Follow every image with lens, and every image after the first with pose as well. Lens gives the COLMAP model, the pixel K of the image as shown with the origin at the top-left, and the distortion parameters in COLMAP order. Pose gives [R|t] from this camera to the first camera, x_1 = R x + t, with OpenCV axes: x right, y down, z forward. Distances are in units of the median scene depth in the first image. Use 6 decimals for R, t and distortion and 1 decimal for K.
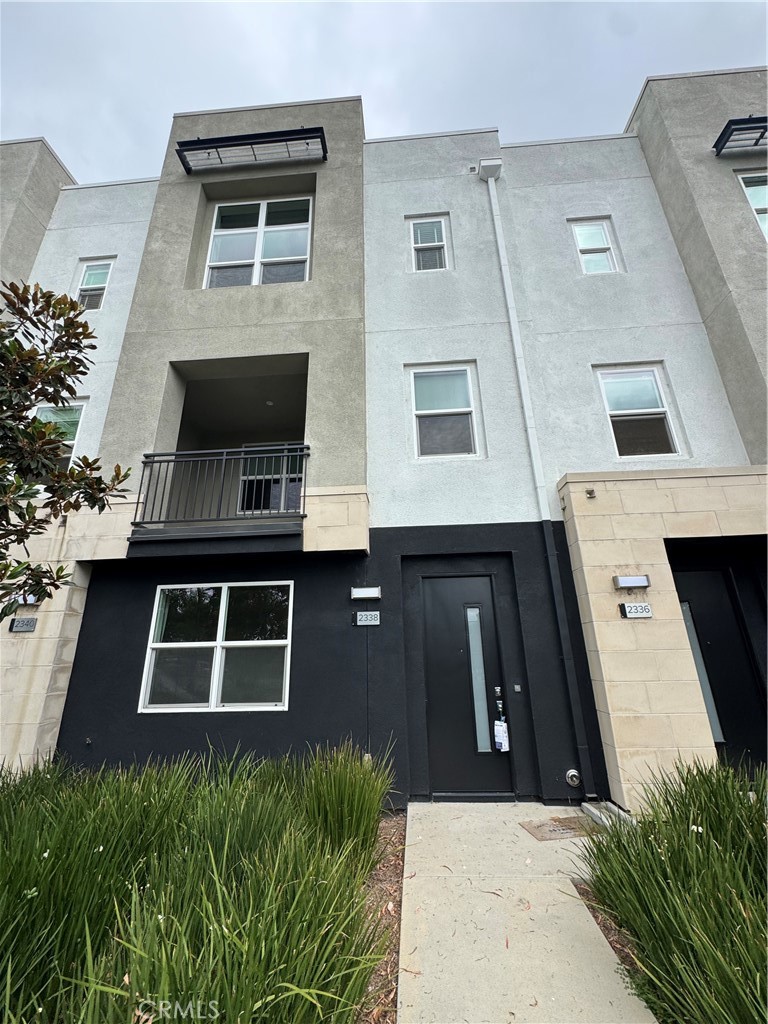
lens RADIAL K [[414.2, 0, 384.5], [0, 414.2, 507.7], [0, 0, 1]] dist [-0.000481, 0.000181]
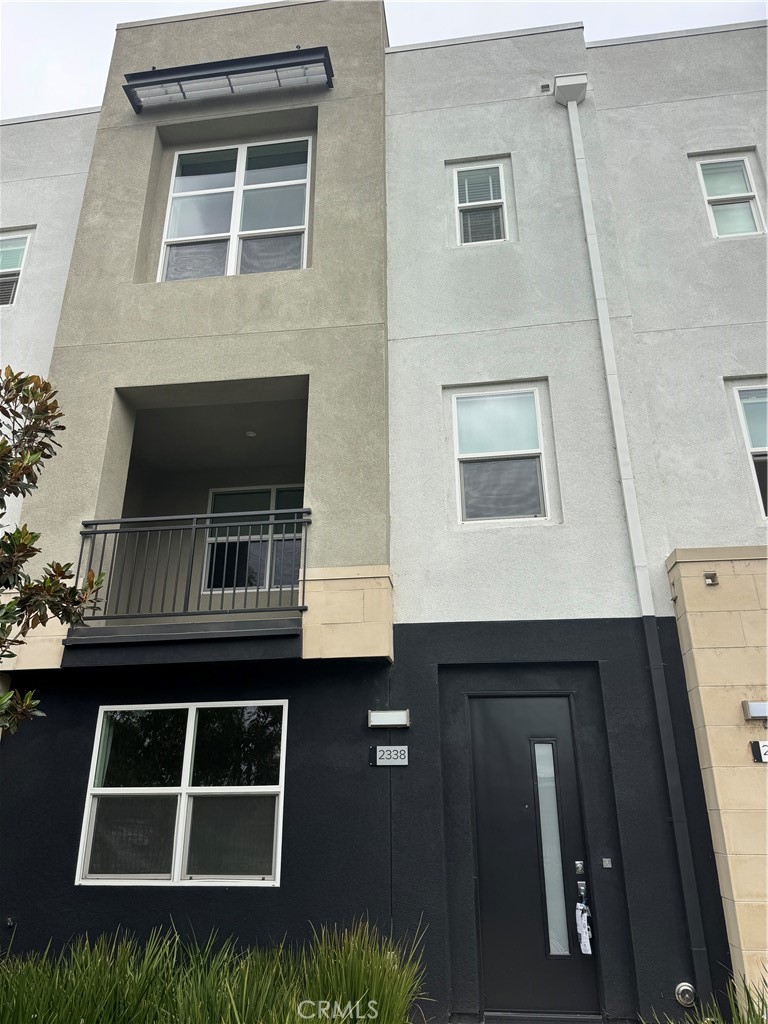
lens RADIAL K [[719.4, 0, 382.9], [0, 719.4, 515.9], [0, 0, 1]] dist [0.042284, -0.043527]
pose [[0.997794, -0.007747, -0.065929, 0.026269], [0.004122, 0.998481, -0.054944, -0.067092], [0.066254, 0.054551, 0.996311, -0.228285]]
